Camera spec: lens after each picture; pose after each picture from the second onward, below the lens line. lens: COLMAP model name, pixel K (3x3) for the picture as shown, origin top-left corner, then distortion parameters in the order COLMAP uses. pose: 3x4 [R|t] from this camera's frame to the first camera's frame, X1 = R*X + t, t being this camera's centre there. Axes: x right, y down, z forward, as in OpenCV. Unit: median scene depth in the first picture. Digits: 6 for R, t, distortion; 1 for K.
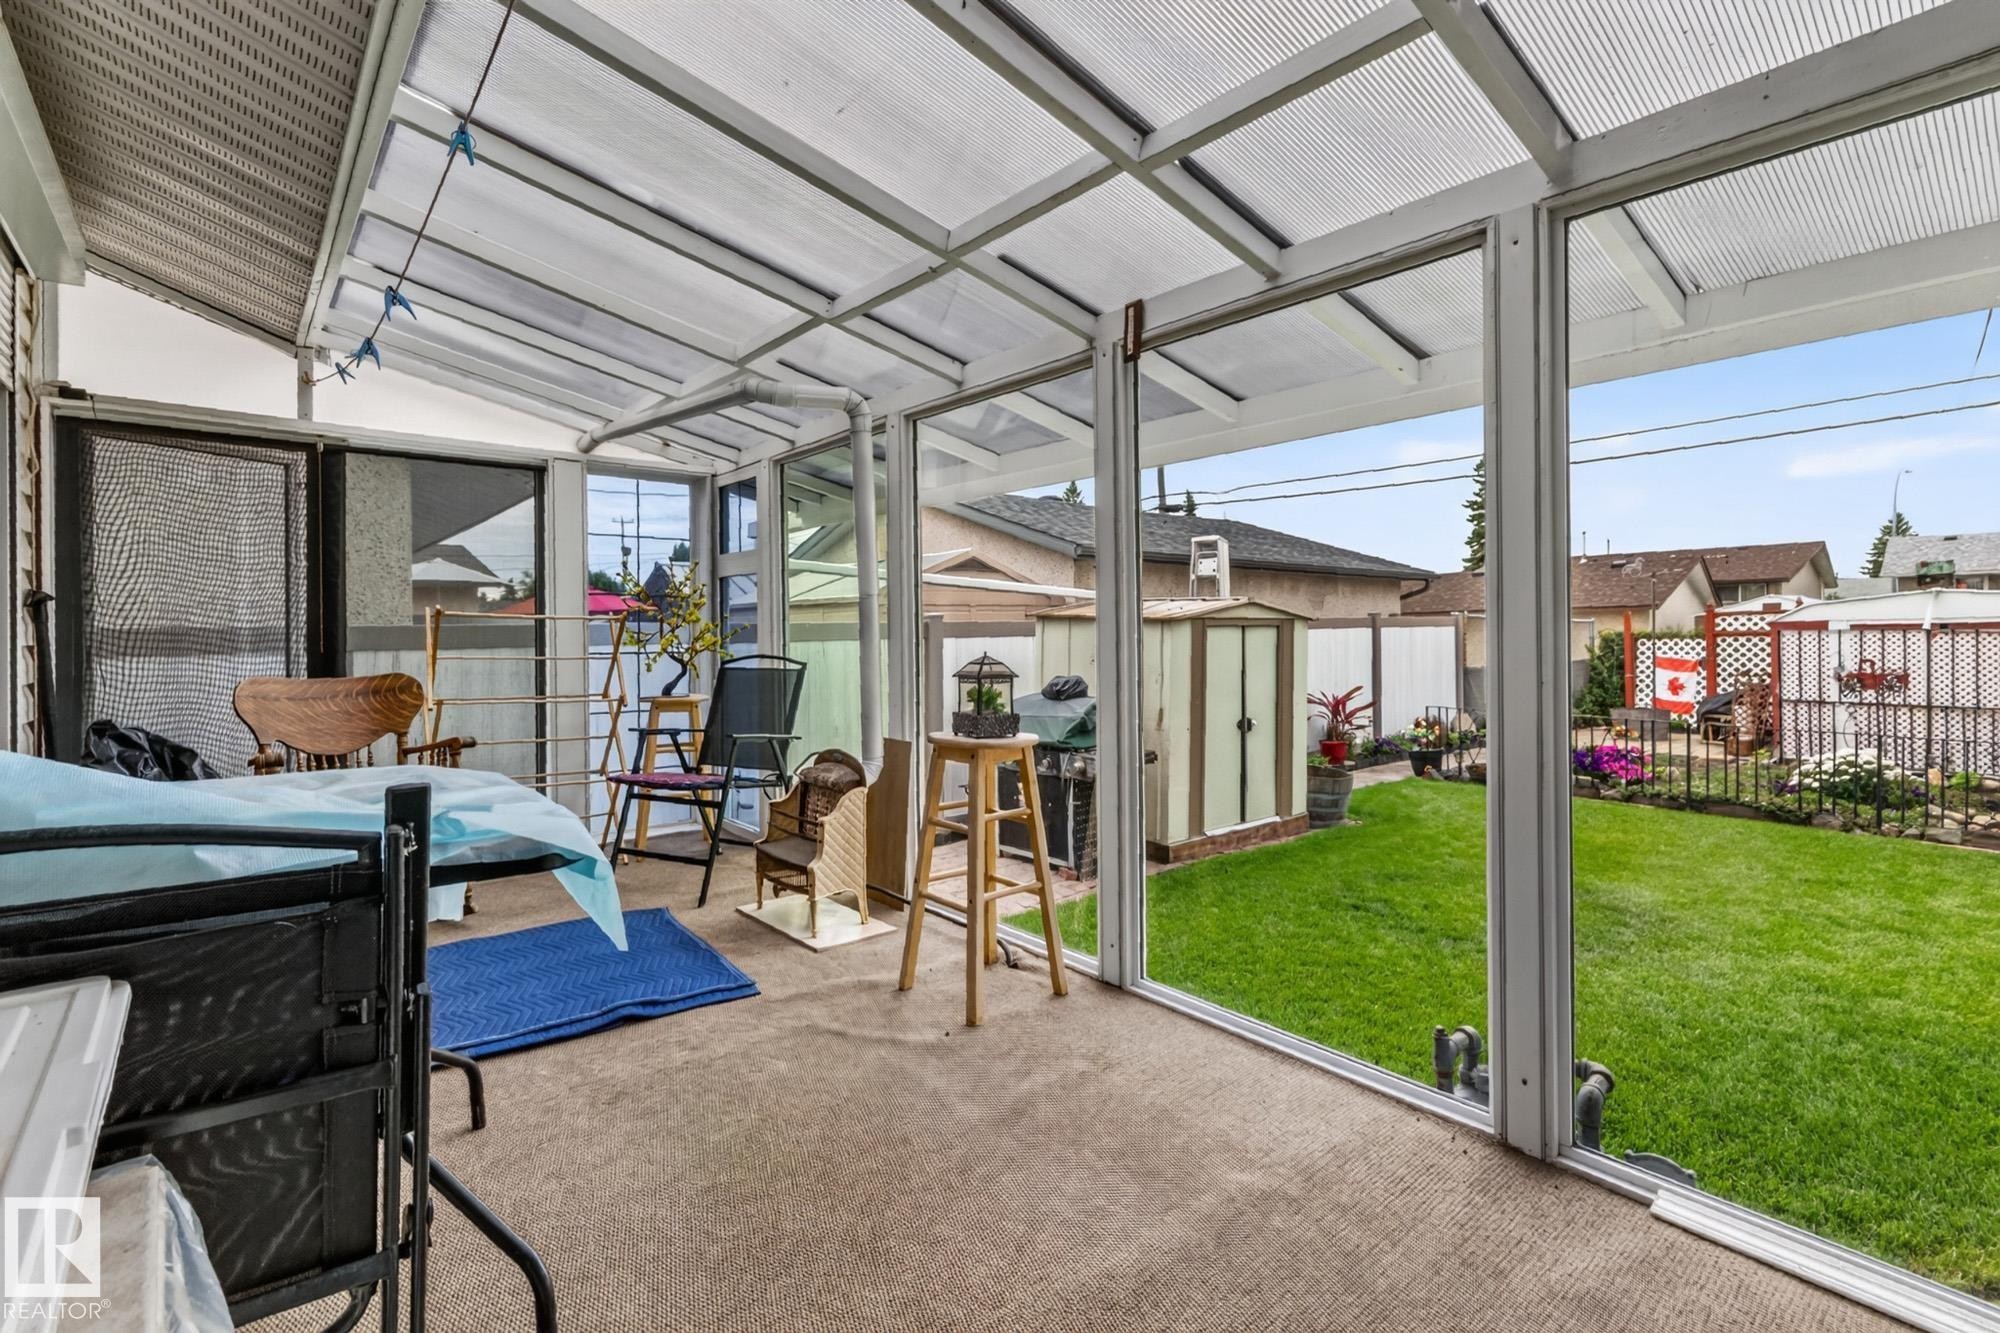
lens RADIAL K [[892.6, 0, 1002.0], [0, 892.6, 658.6], [0, 0, 1]] dist [0.001837, -0.000505]
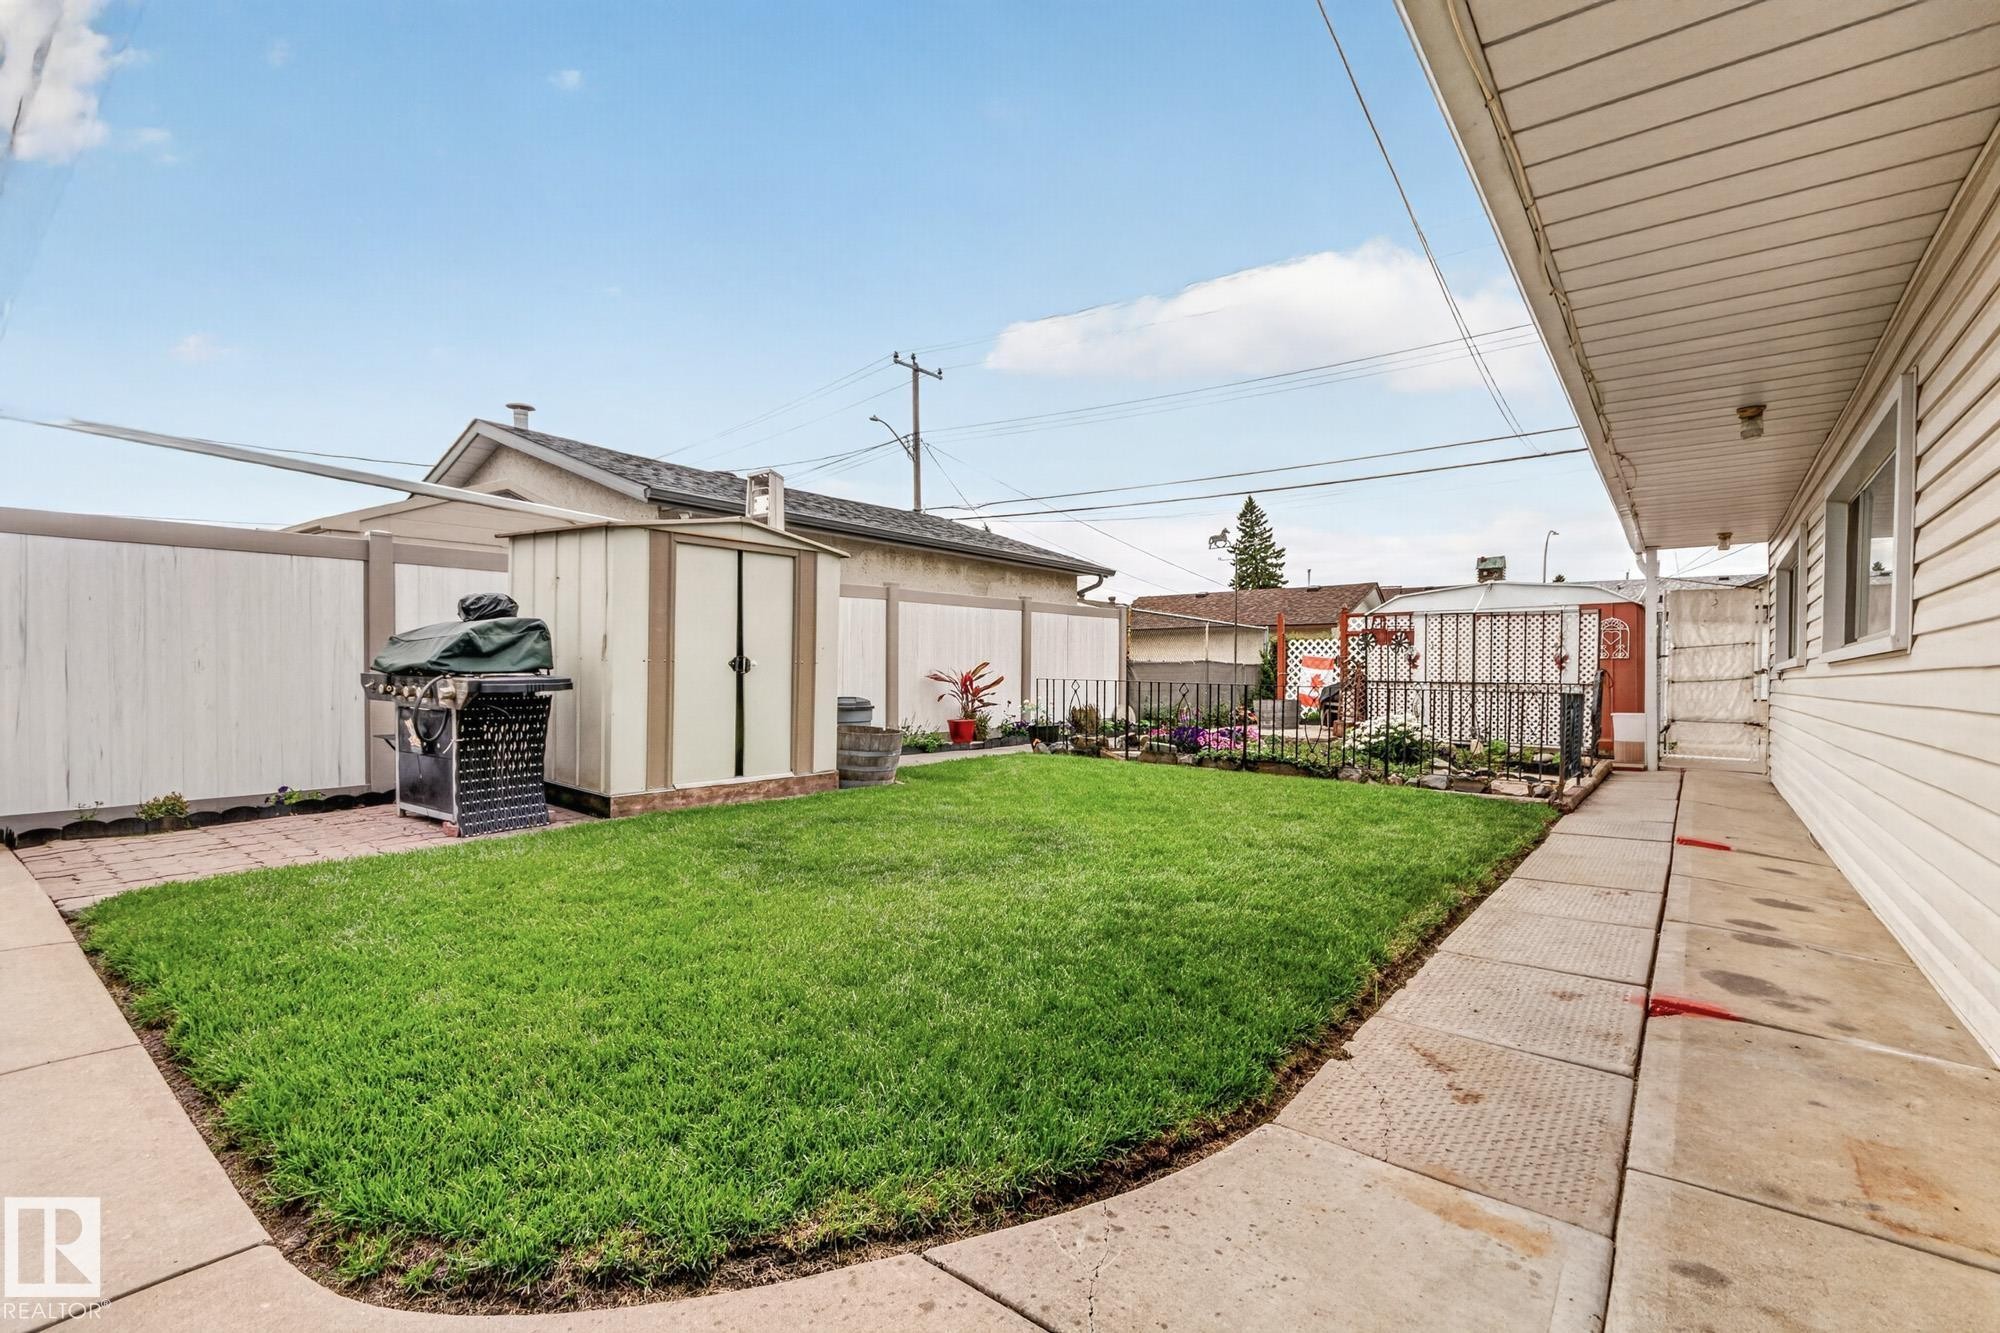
lens RADIAL K [[892.6, 0, 964.6], [0, 892.6, 687.1], [0, 0, 1]] dist [0.001837, -0.000505]
pose [[0.976347, 0.009078, 0.216018, 0.272919], [-0.011735, 0.999870, 0.011021, 0.077165], [-0.215890, -0.013295, 0.976327, 0.092045]]
